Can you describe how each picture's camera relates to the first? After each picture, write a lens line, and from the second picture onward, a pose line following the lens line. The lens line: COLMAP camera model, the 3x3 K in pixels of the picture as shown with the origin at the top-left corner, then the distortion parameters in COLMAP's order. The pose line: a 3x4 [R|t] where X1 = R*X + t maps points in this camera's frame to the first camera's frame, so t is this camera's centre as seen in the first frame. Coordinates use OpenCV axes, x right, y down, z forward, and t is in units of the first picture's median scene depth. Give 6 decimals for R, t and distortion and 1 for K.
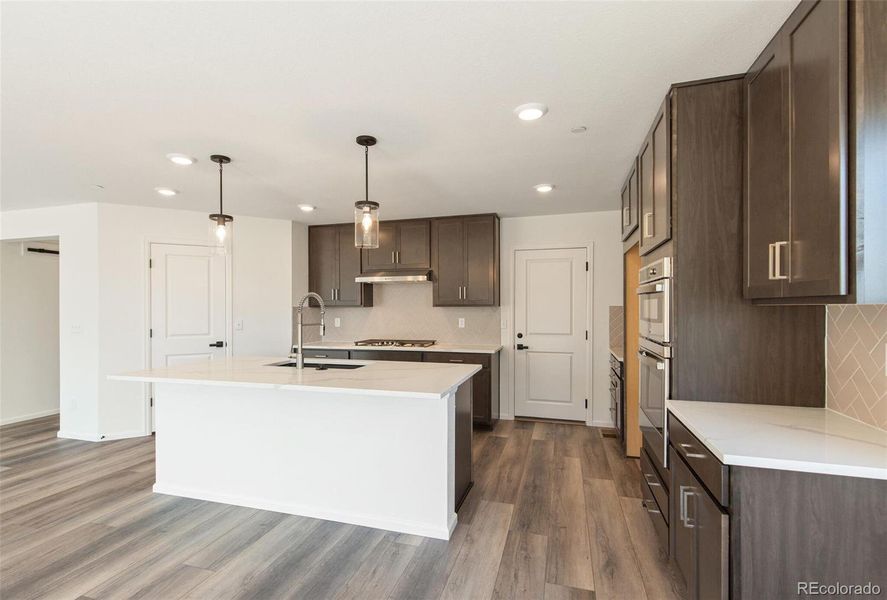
lens RADIAL K [[413.8, 0, 441.0], [0, 413.8, 307.1], [0, 0, 1]] dist [0.000167, 0.000100]
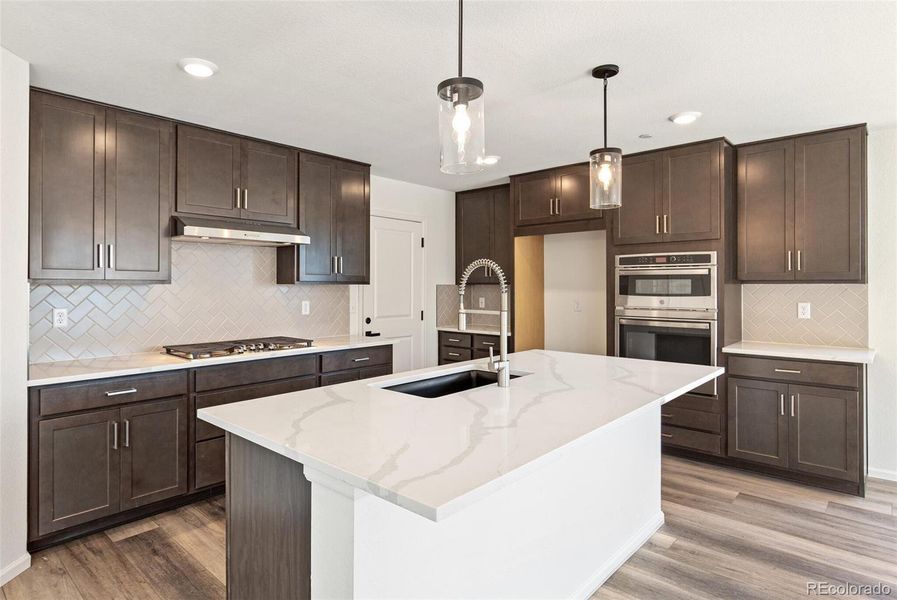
lens RADIAL K [[497.5, 0, 413.2], [0, 497.5, 283.5], [0, 0, 1]] dist [0.002001, 0.000610]
pose [[0.458775, 0.007836, 0.888518, -0.742379], [0.000186, 0.999960, -0.008915, 0.005728], [-0.888552, 0.004255, 0.458756, 0.560975]]
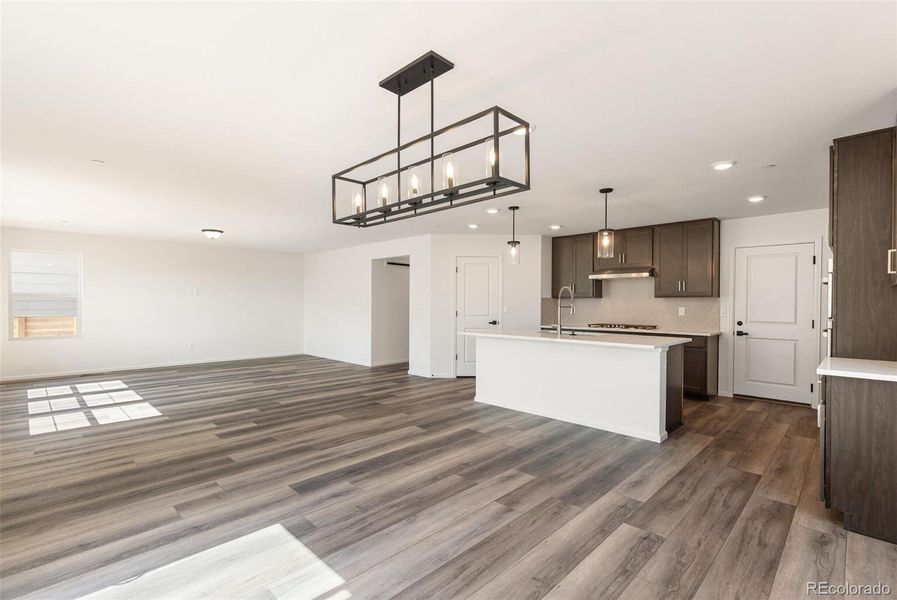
lens RADIAL K [[413.6, 0, 452.6], [0, 413.6, 305.5], [0, 0, 1]] dist [-0.001299, -0.000353]
pose [[0.884003, 0.010146, -0.467371, 0.028796], [-0.007227, 0.999942, 0.008038, 0.019708], [0.467425, -0.003728, 0.884025, -0.430136]]
